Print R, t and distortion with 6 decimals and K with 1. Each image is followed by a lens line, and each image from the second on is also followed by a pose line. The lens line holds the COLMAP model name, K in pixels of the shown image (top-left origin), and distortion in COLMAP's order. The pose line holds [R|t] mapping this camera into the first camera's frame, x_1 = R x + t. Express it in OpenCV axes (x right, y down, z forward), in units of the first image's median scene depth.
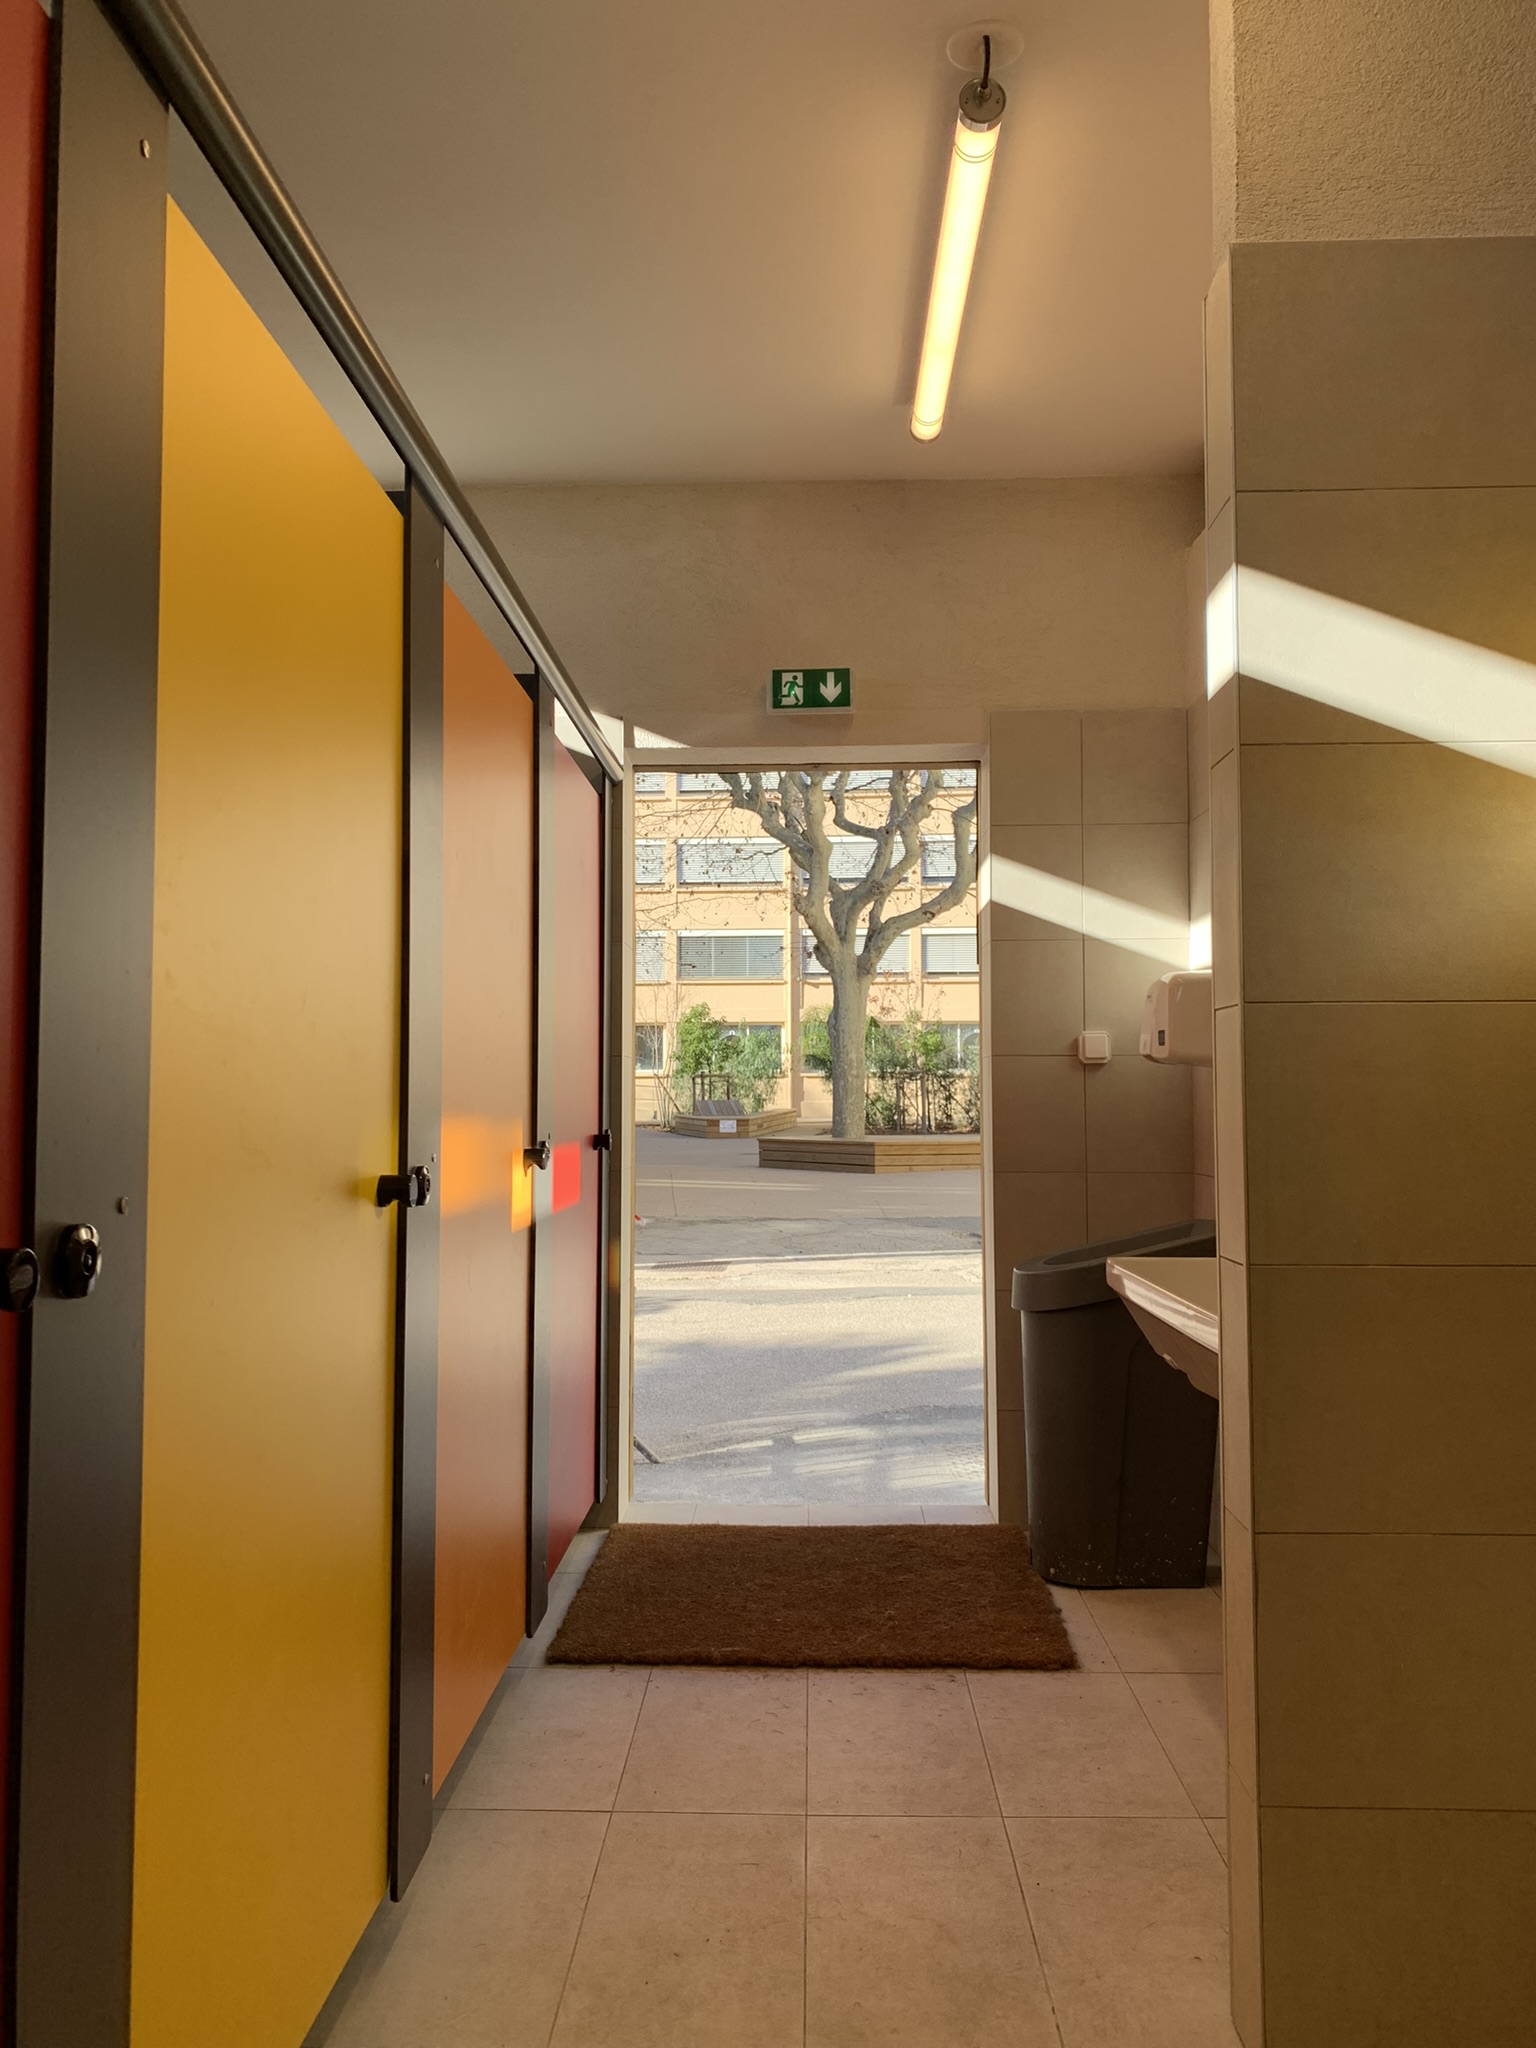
lens RADIAL K [[1562.2, 0, 756.2], [0, 1562.2, 1024.4], [0, 0, 1]] dist [-0.003744, -0.012843]
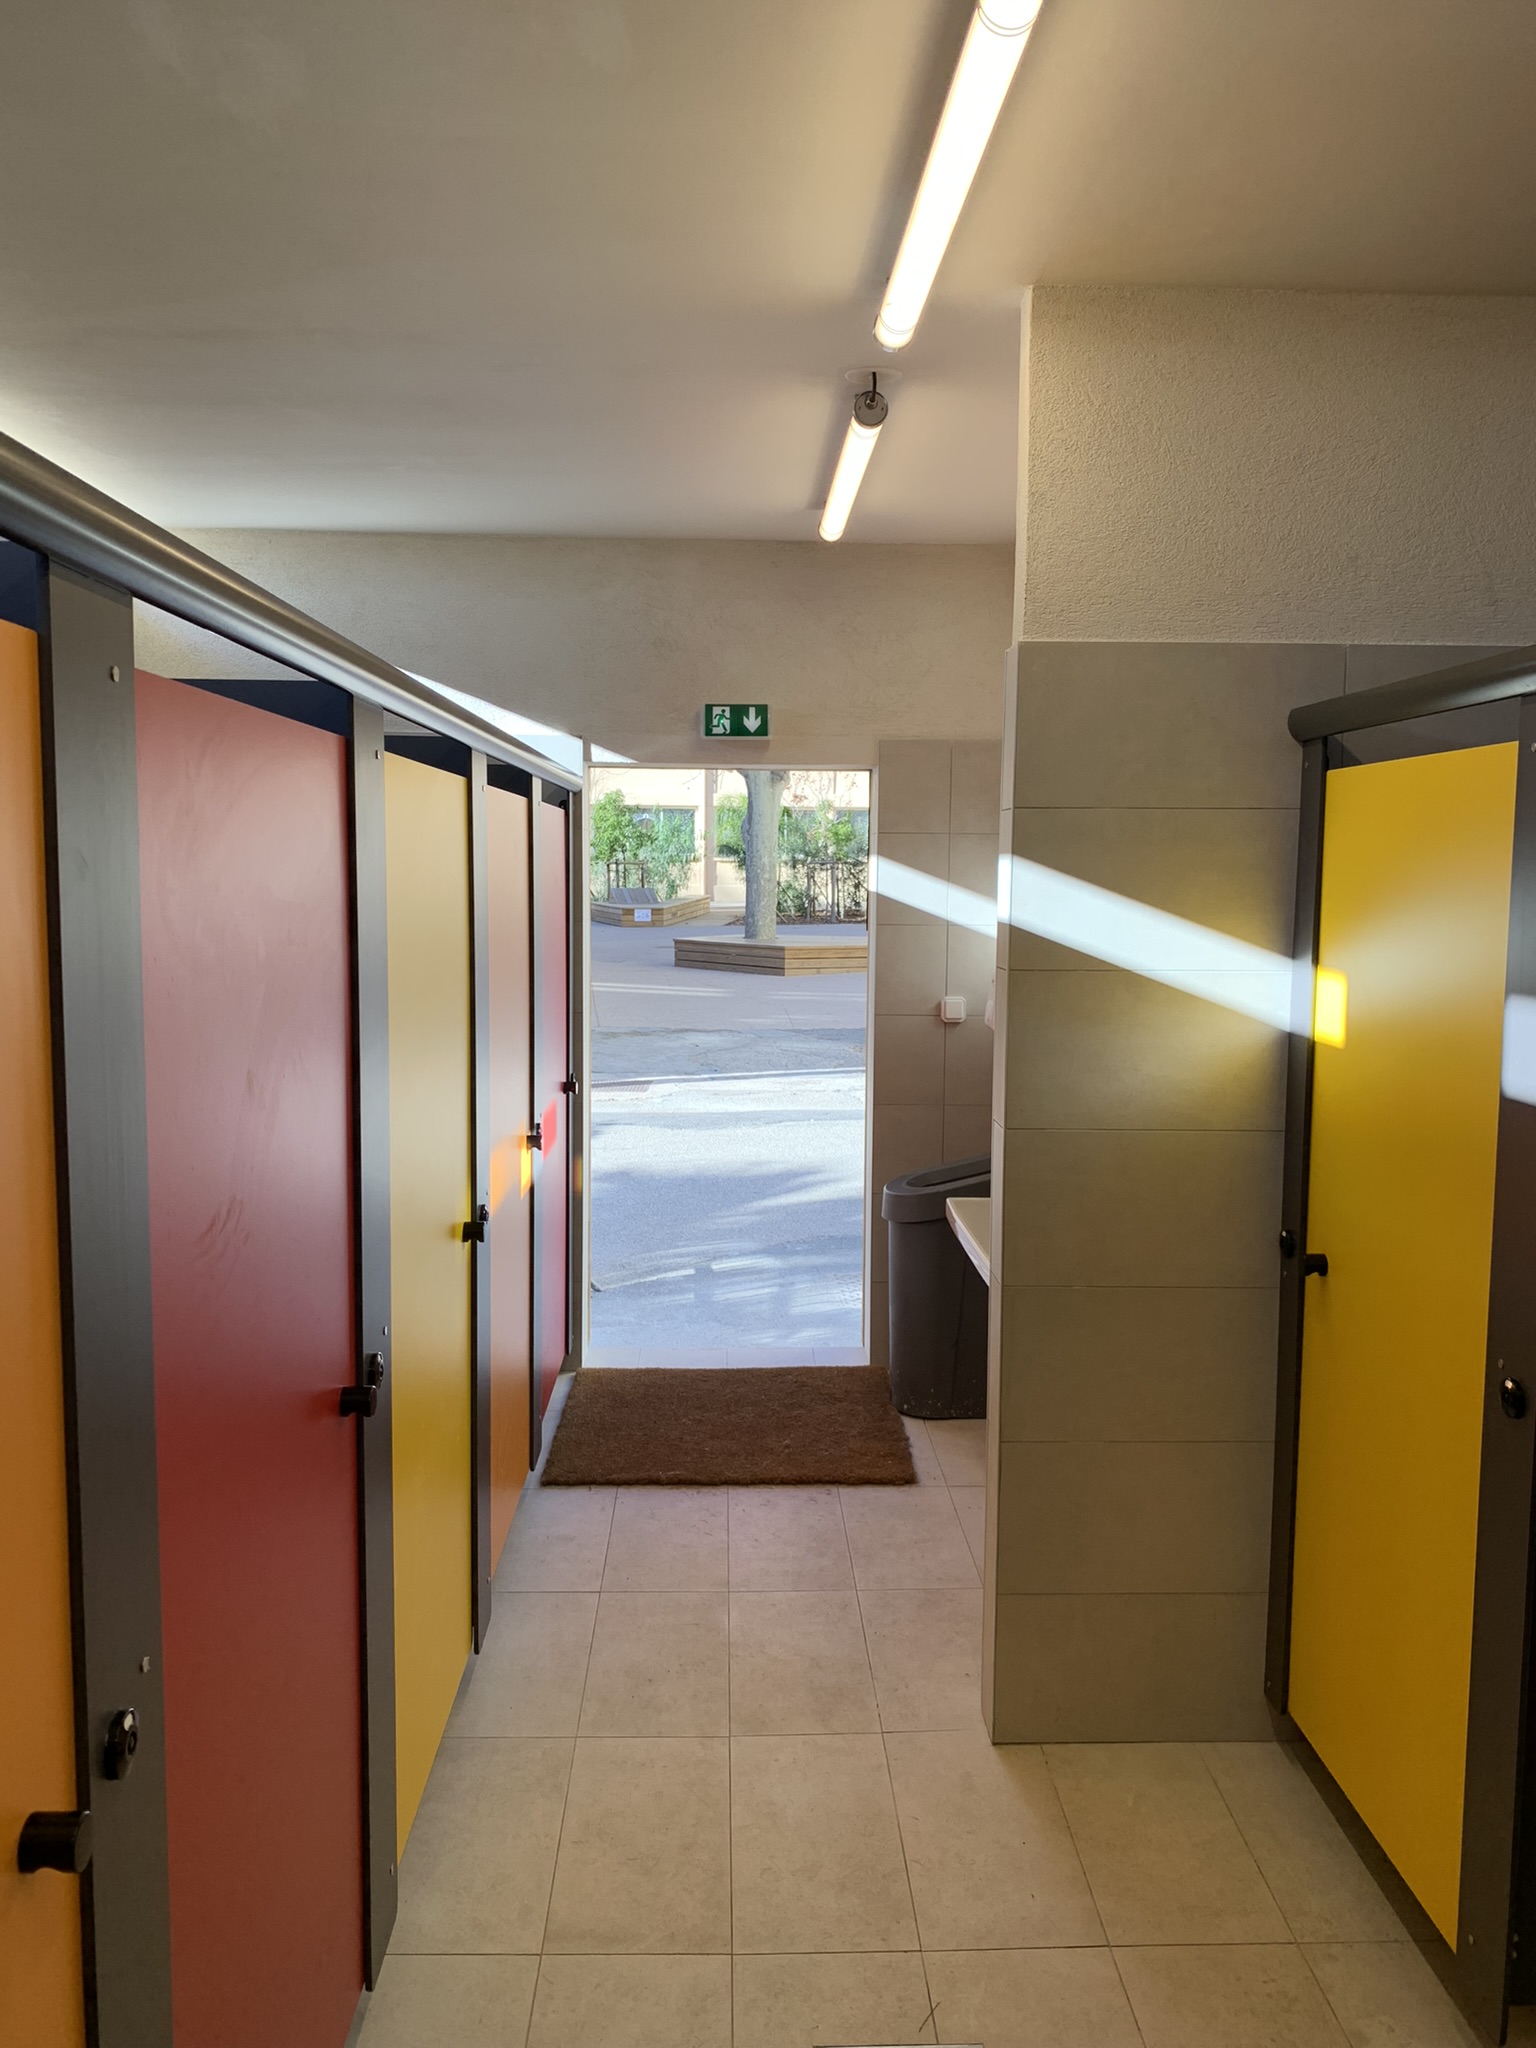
lens RADIAL K [[1562.2, 0, 776.8], [0, 1562.2, 1019.6], [0, 0, 1]] dist [-0.003744, -0.012843]
pose [[0.997514, 0.004932, 0.070296, -0.018632], [-0.015268, 0.988980, 0.147262, -0.164295], [-0.068795, -0.147969, 0.986596, -0.258604]]
